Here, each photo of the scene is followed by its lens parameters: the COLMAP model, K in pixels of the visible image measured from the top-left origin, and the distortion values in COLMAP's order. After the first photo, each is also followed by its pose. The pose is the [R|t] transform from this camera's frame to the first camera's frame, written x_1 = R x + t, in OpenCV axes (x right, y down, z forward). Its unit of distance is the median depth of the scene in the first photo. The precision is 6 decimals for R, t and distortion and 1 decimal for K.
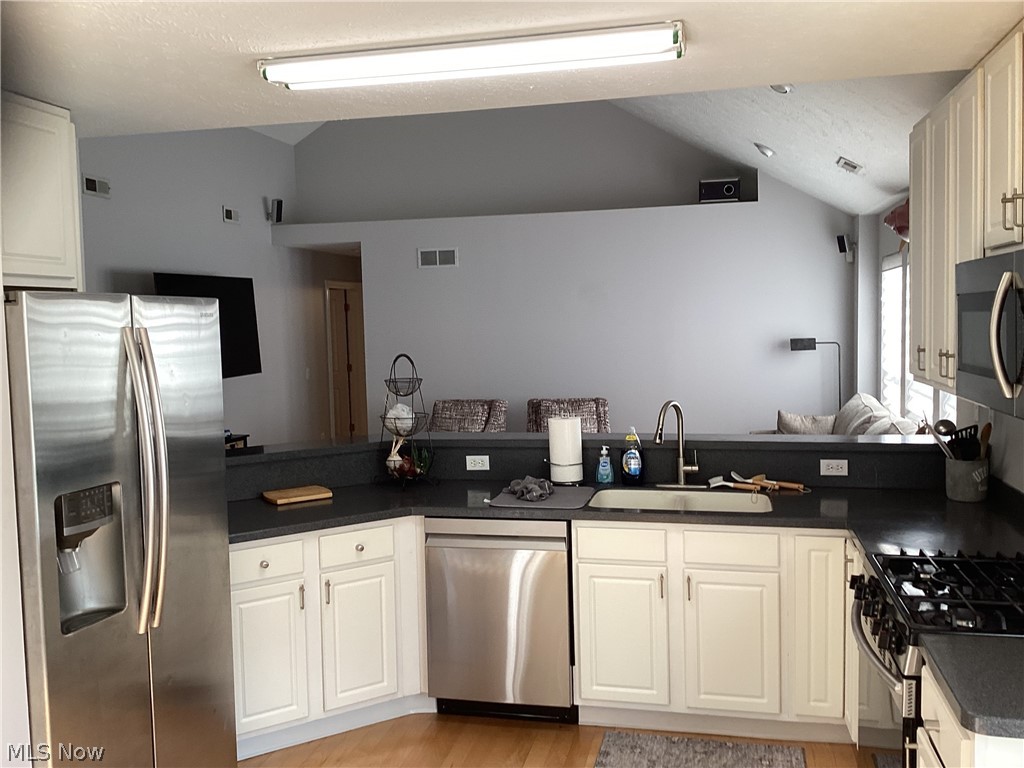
lens RADIAL K [[931.7, 0, 512.0], [0, 931.7, 384.0], [0, 0, 1]] dist [0.096920, -0.192109]
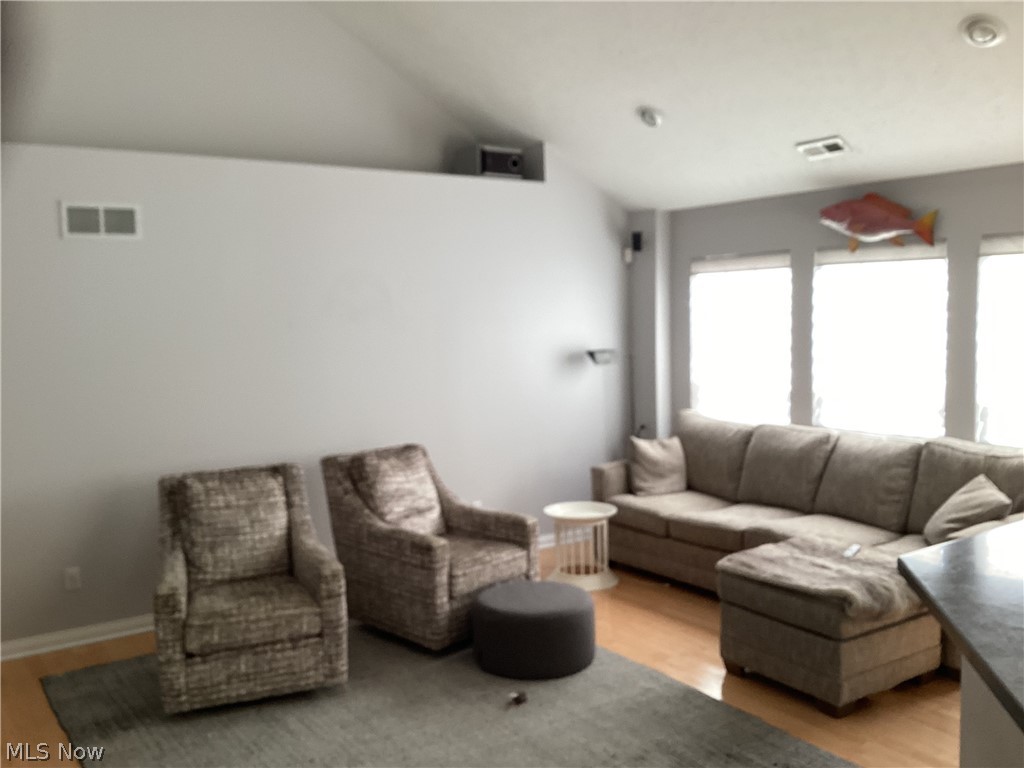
lens RADIAL K [[931.7, 0, 512.0], [0, 931.7, 384.0], [0, 0, 1]] dist [0.096920, -0.192109]
pose [[0.657093, -0.053066, 0.751940, -0.395707], [0.061179, 0.997983, 0.016968, -0.038618], [-0.751323, 0.034853, 0.659014, 0.523103]]
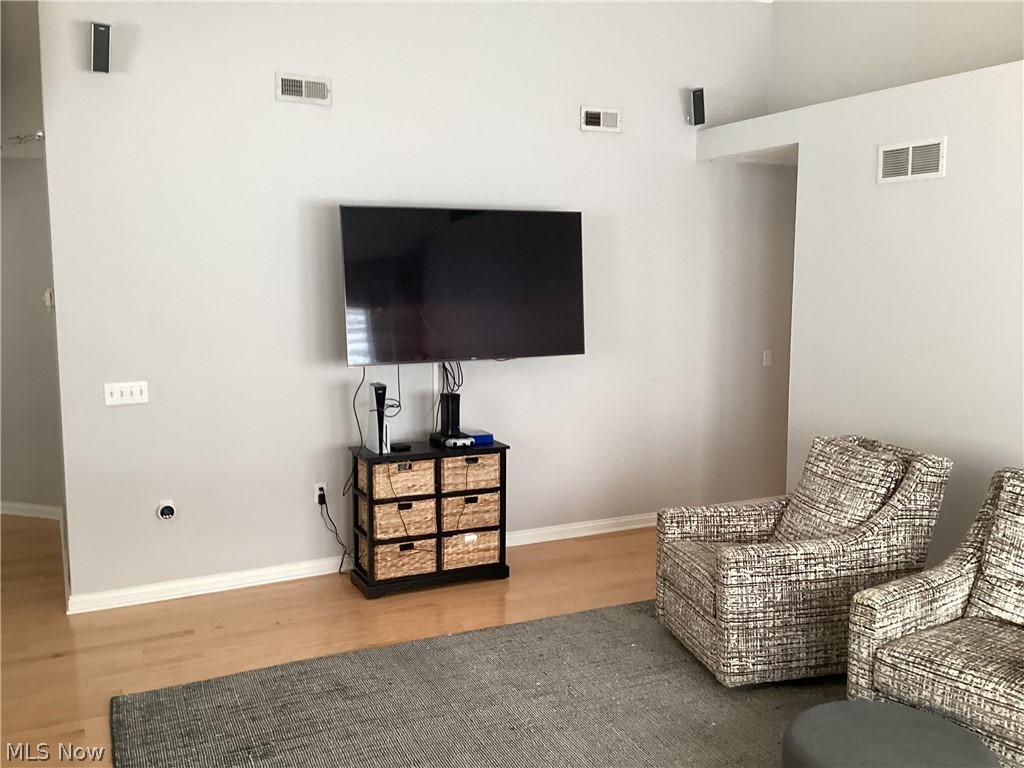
lens RADIAL K [[931.7, 0, 512.0], [0, 931.7, 384.0], [0, 0, 1]] dist [0.096920, -0.192109]
pose [[0.624376, 0.111900, -0.773067, 0.229595], [-0.074230, 0.993707, 0.083885, -0.045876], [0.777589, 0.005009, 0.628753, 0.577736]]
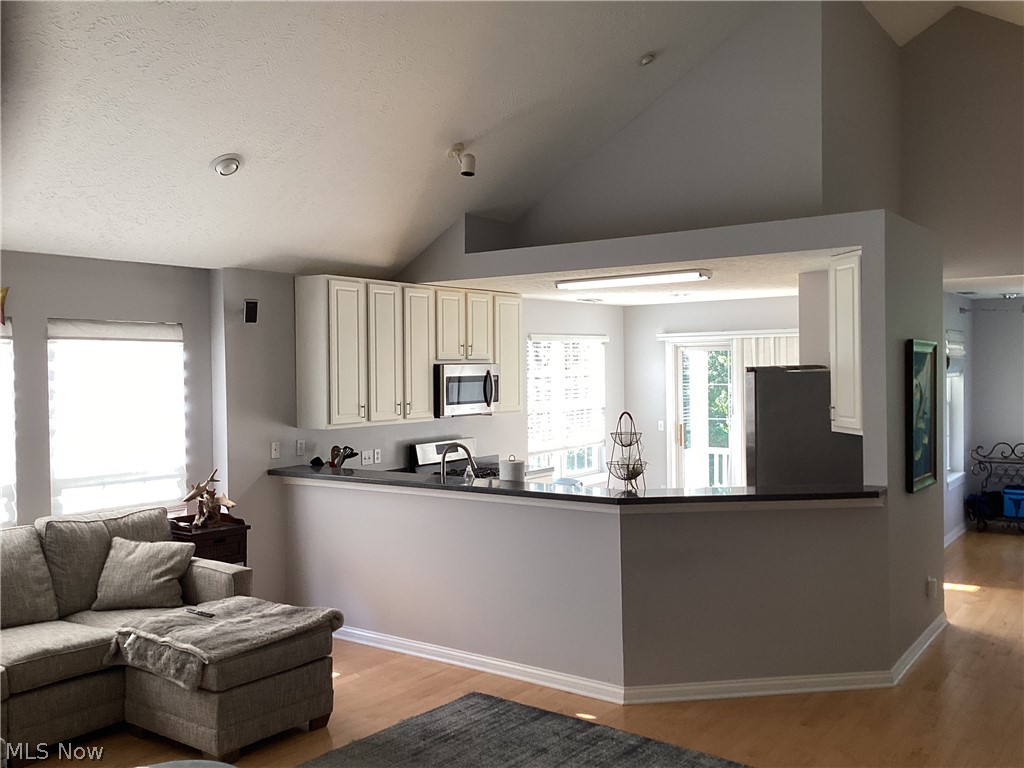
lens RADIAL K [[931.7, 0, 512.0], [0, 931.7, 384.0], [0, 0, 1]] dist [0.096920, -0.192109]
pose [[-0.929744, 0.023228, 0.367474, -0.248162], [0.056739, 0.995126, 0.080653, -0.099626], [-0.363809, 0.095837, -0.926530, 1.229284]]
